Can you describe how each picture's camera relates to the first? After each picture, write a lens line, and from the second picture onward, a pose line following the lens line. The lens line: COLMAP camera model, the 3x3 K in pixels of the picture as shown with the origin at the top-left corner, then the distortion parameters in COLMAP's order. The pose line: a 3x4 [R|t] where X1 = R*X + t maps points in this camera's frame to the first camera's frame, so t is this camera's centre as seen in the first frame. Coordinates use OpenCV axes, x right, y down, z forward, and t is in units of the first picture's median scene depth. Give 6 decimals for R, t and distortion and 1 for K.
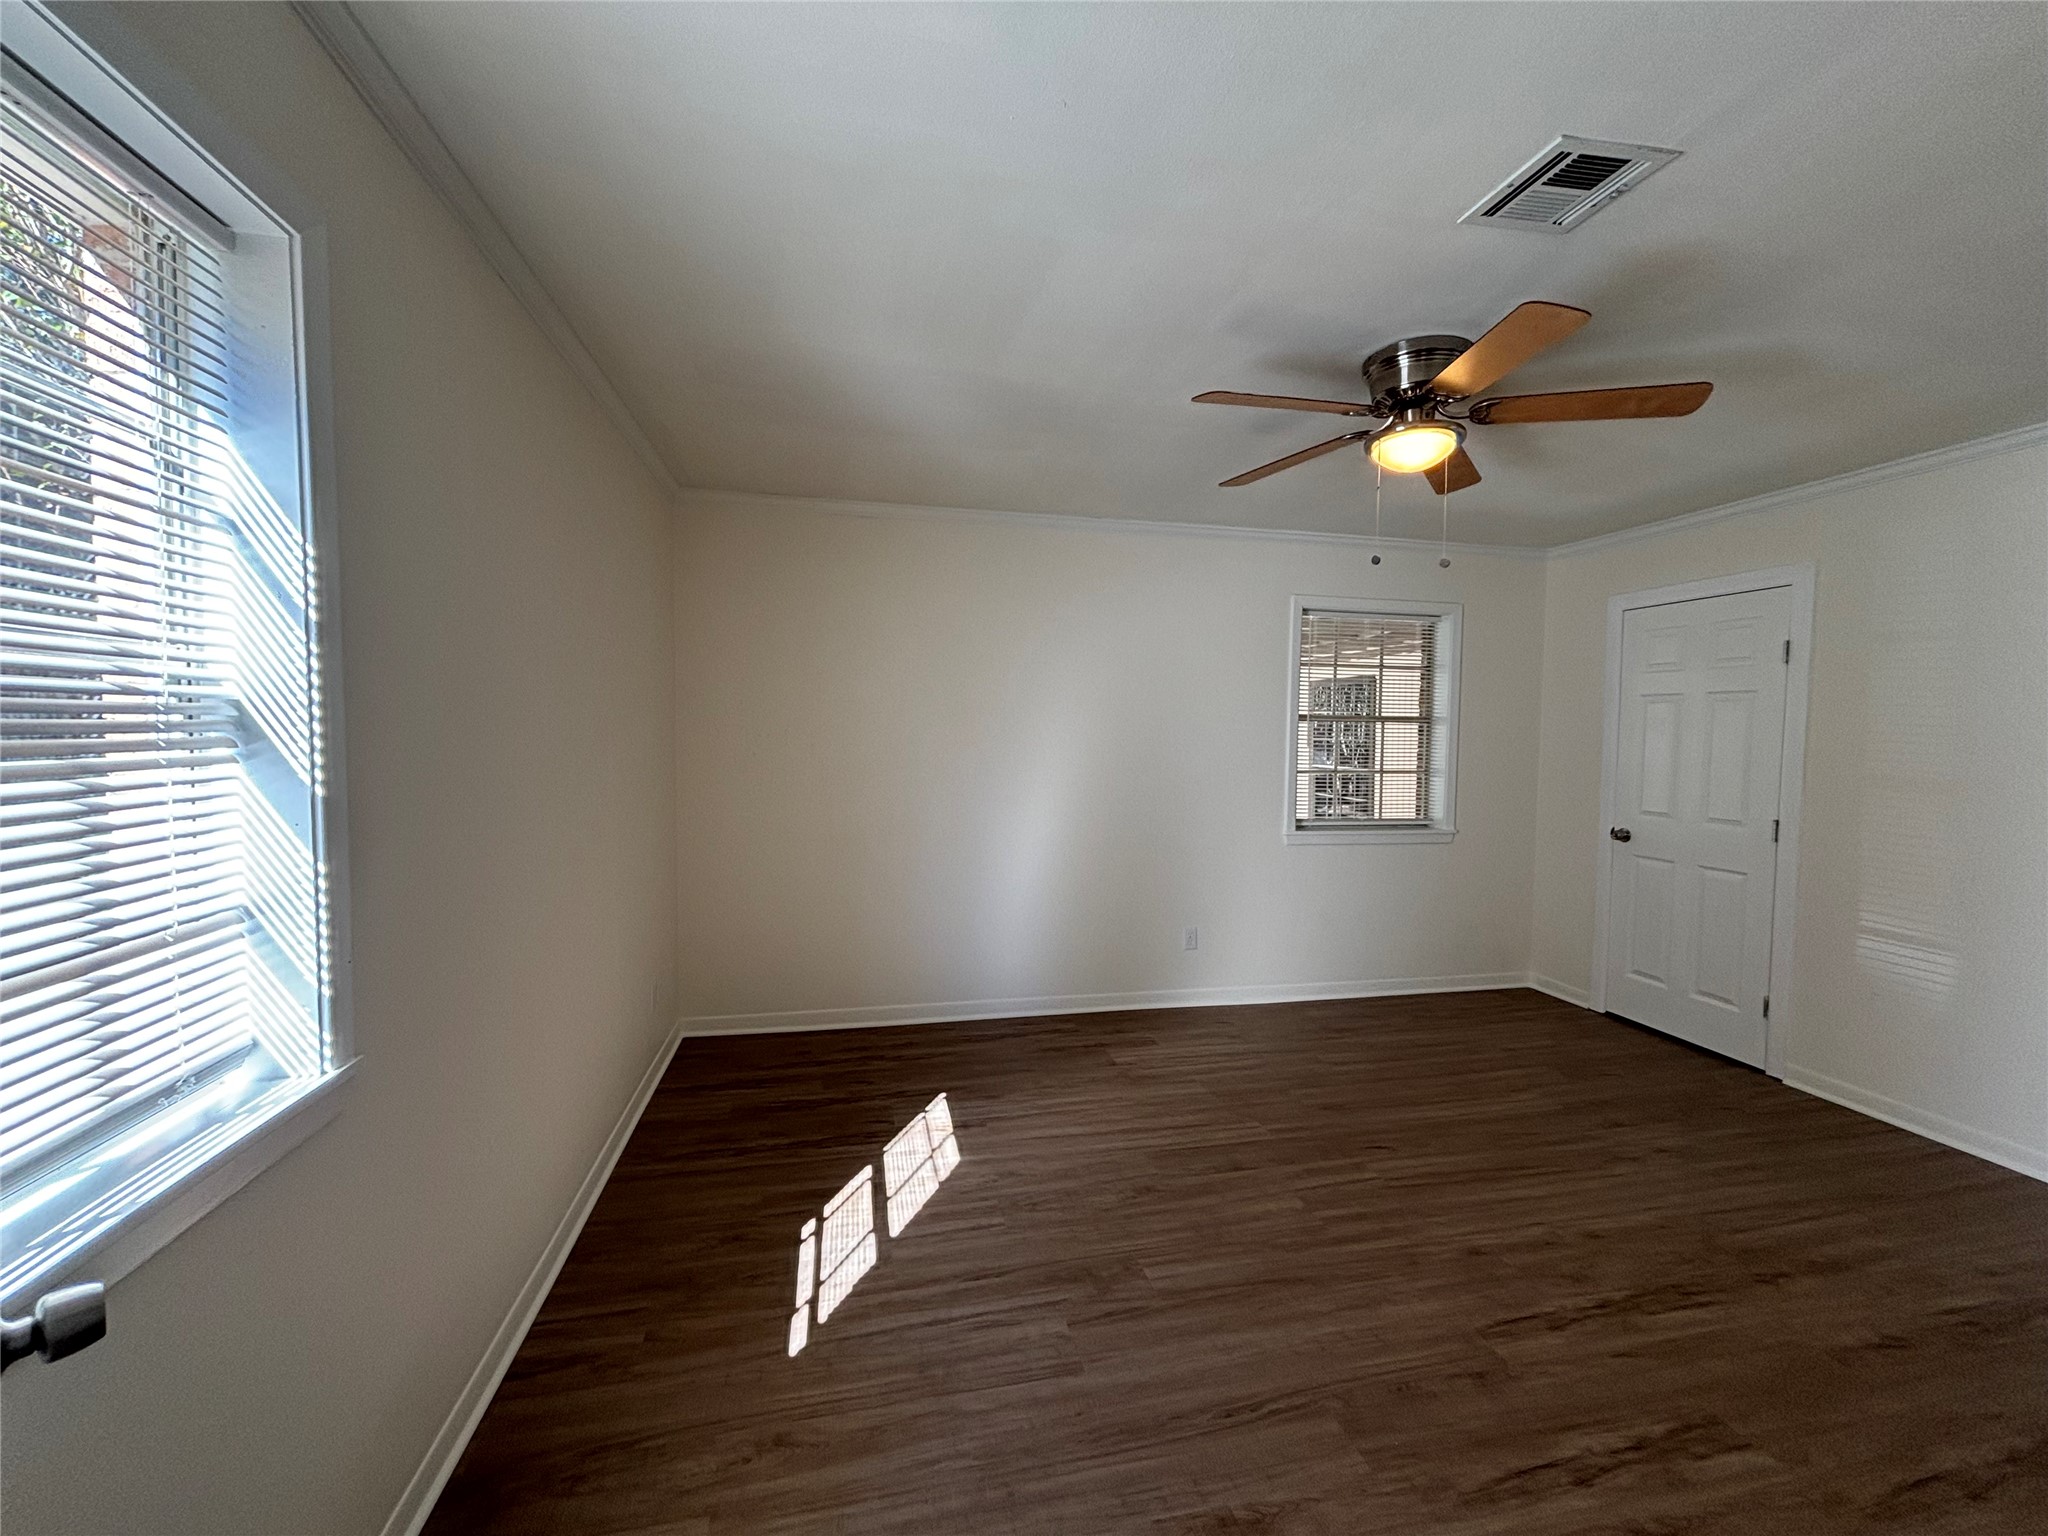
lens RADIAL K [[824.4, 0, 1021.2], [0, 824.4, 765.8], [0, 0, 1]] dist [0.001488, 0.001233]
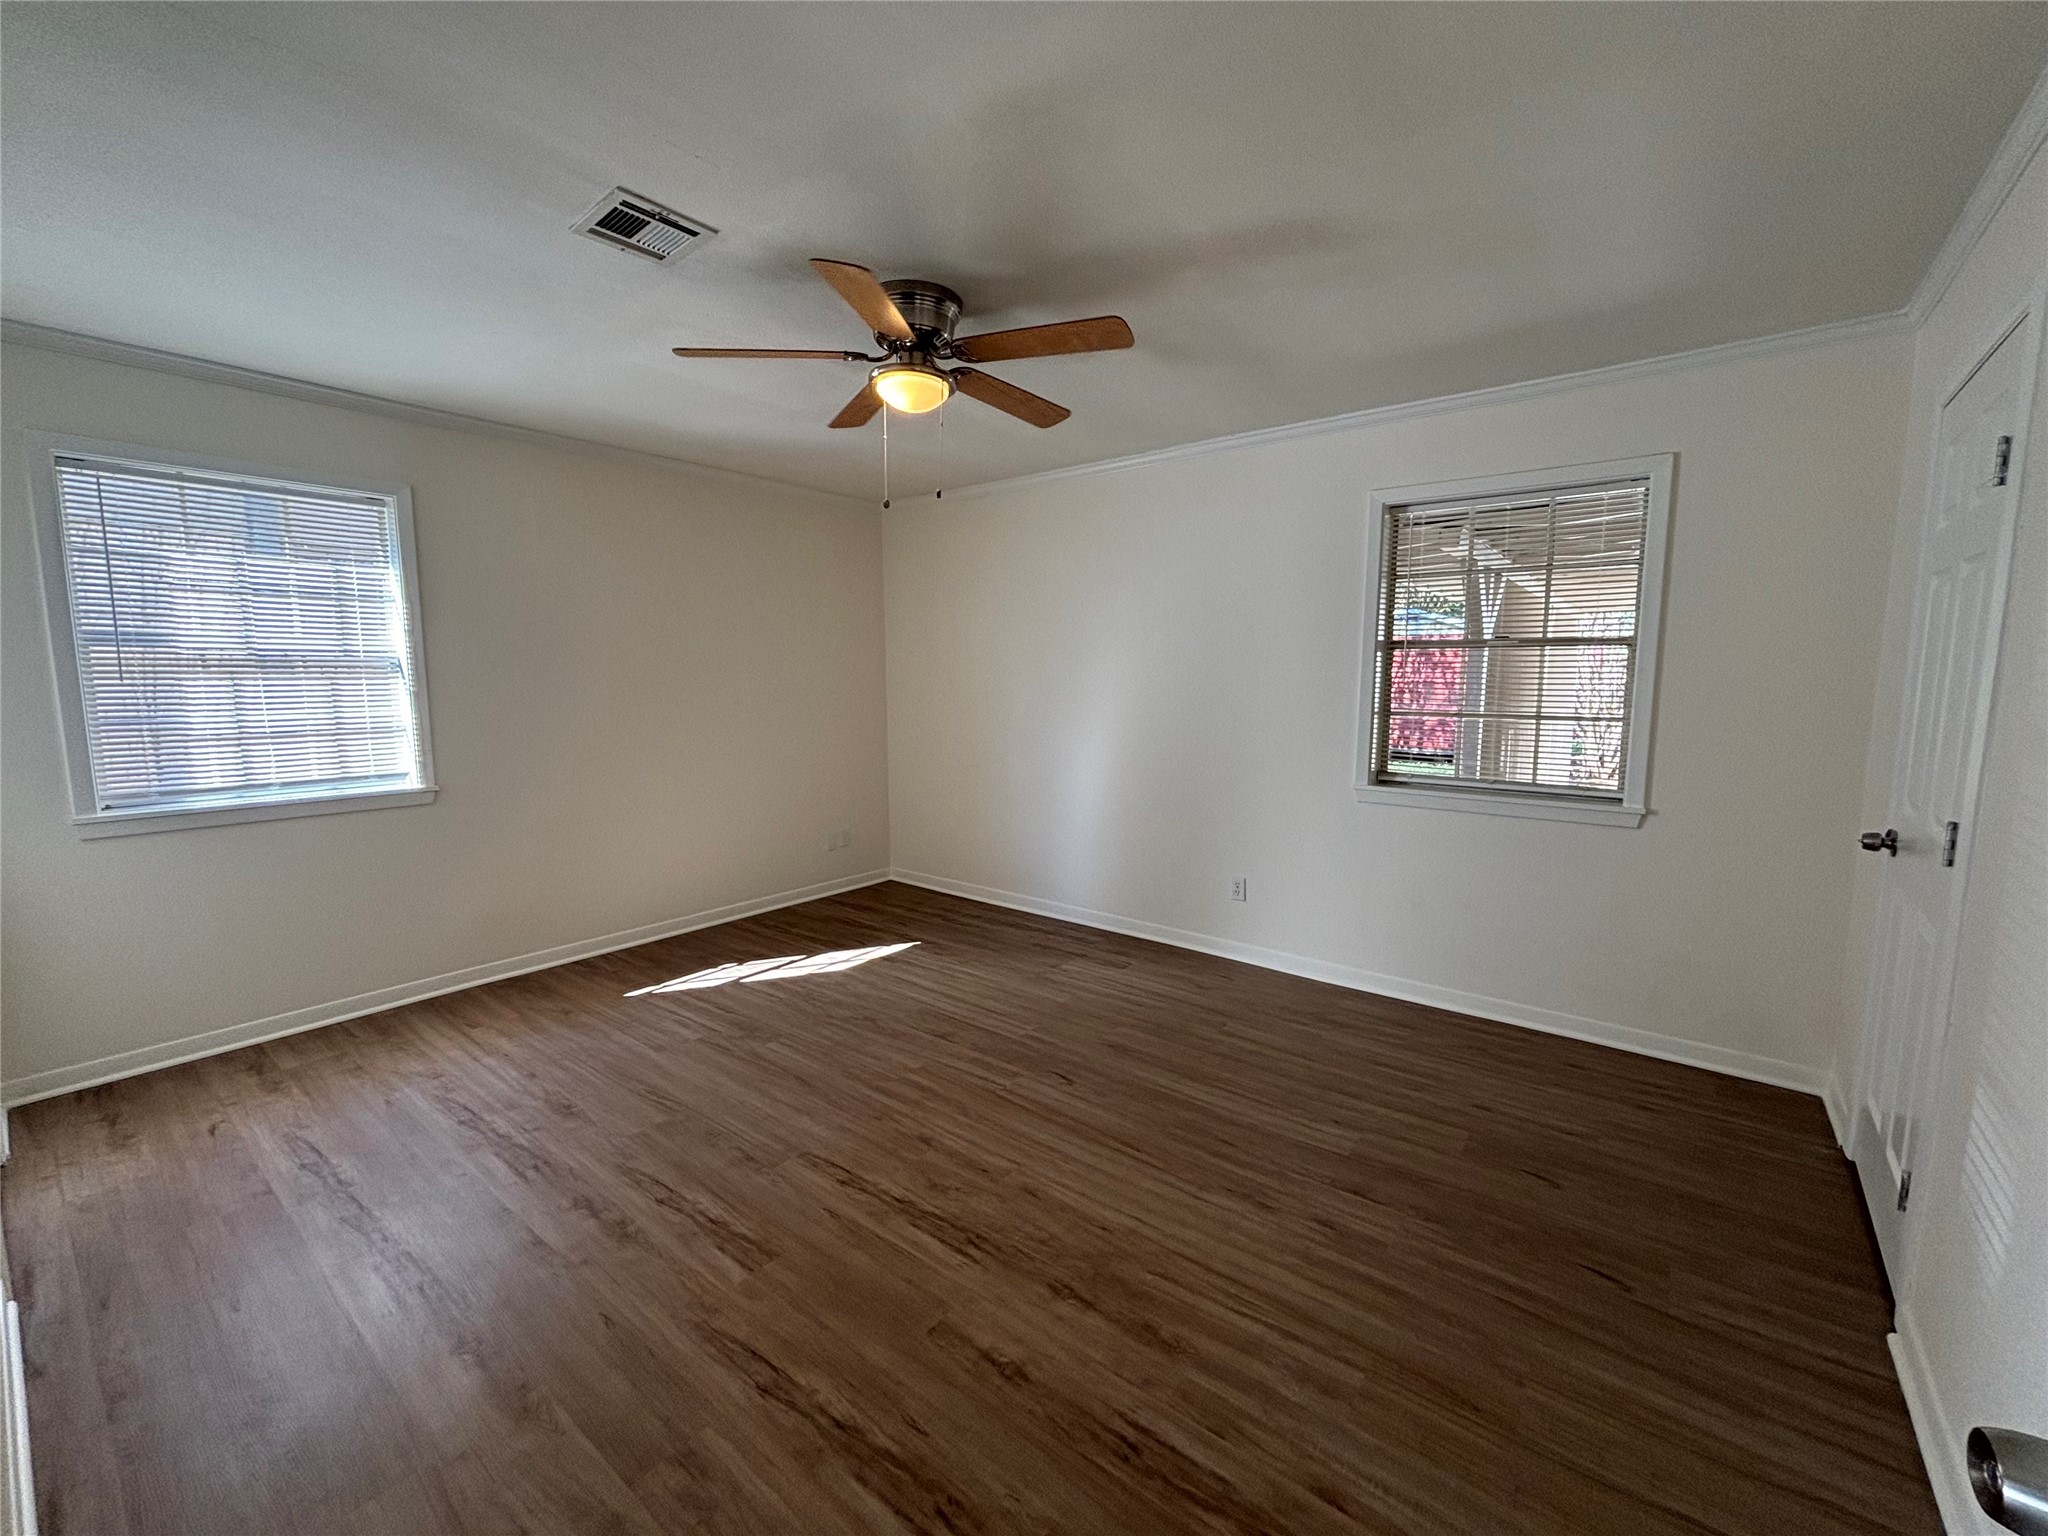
lens RADIAL K [[824.4, 0, 1023.9], [0, 824.4, 766.1], [0, 0, 1]] dist [0.001488, 0.001233]
pose [[0.641375, 0.078275, -0.763224, 1.158096], [-0.028441, 0.996524, 0.078301, 0.010373], [0.766700, -0.028514, 0.641372, 0.340972]]
